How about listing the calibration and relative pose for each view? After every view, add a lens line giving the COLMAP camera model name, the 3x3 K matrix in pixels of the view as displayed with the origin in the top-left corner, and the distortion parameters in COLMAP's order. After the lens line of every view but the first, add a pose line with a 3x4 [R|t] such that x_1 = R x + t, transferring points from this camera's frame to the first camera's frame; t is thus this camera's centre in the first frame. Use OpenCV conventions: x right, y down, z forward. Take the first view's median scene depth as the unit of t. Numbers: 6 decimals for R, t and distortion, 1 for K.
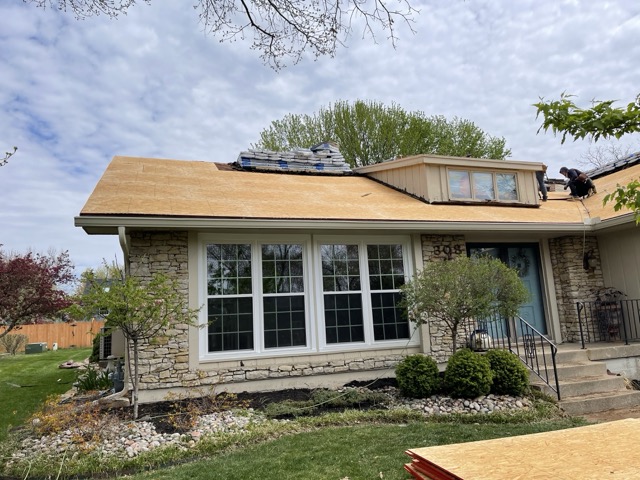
lens RADIAL K [[474.7, 0, 328.6], [0, 474.7, 243.8], [0, 0, 1]] dist [0.087803, -0.109638]
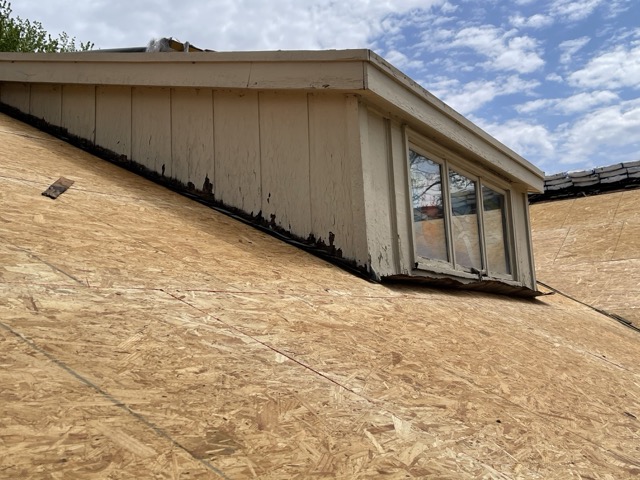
lens RADIAL K [[717.1, 0, 320.0], [0, 717.1, 240.0], [0, 0, 1]] dist [-0.014511, -0.025437]
pose [[0.766071, 0.106038, 0.633950, -0.013124], [-0.098071, 0.994033, -0.047757, -0.077009], [-0.635231, -0.025587, 0.771899, 0.702367]]
